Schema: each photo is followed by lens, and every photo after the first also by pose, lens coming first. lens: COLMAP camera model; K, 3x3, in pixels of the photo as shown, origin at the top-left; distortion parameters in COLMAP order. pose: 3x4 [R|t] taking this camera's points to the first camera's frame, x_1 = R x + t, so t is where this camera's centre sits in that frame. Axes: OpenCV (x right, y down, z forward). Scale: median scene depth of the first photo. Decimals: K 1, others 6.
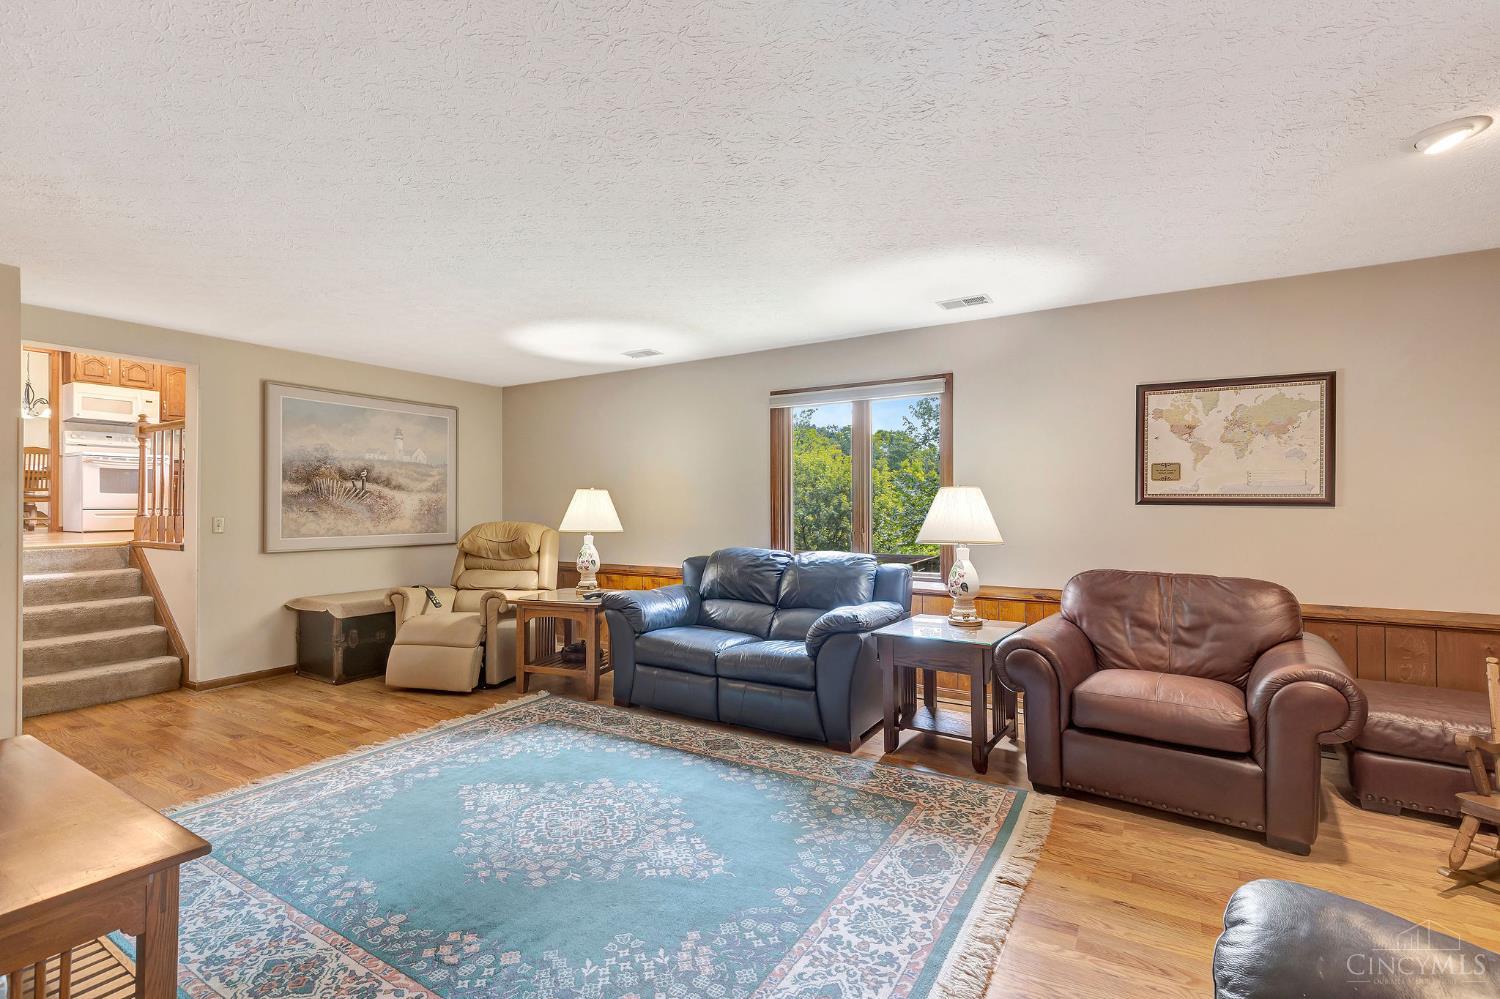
lens RADIAL K [[672.0, 0, 755.0], [0, 672.0, 500.8], [0, 0, 1]] dist [-0.016028, -0.000576]
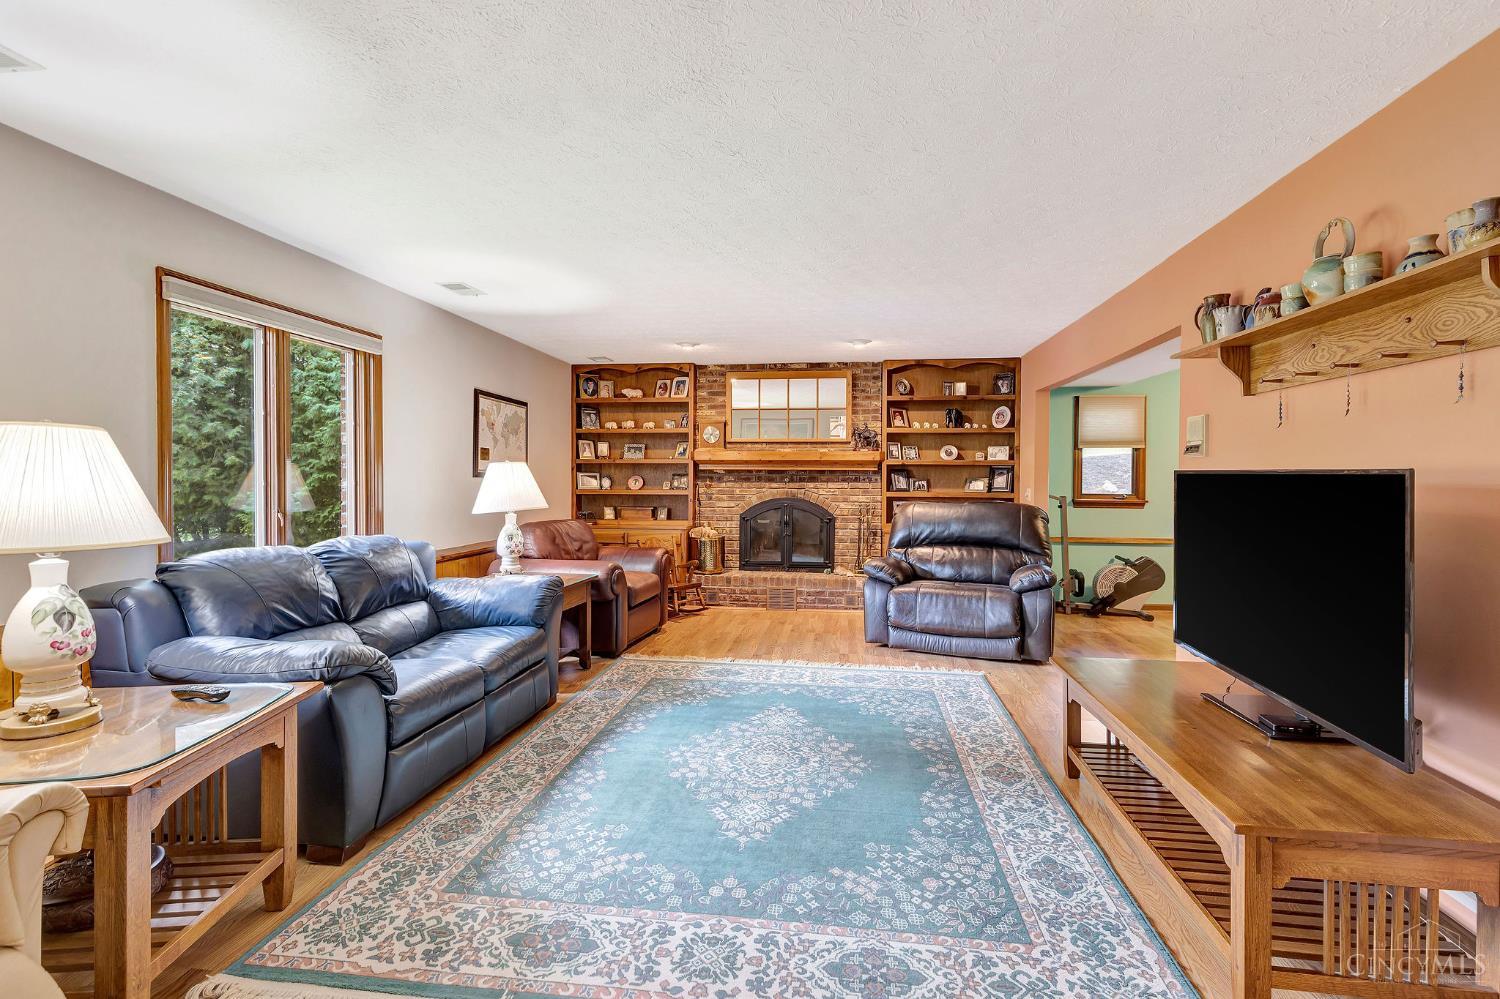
lens RADIAL K [[672.0, 0, 755.9], [0, 672.0, 486.7], [0, 0, 1]] dist [-0.016028, -0.000576]
pose [[-0.390991, -0.016157, 0.920253, -1.130085], [-0.008622, 0.999866, 0.013892, -0.000409], [-0.920354, -0.002503, -0.391078, 1.266114]]
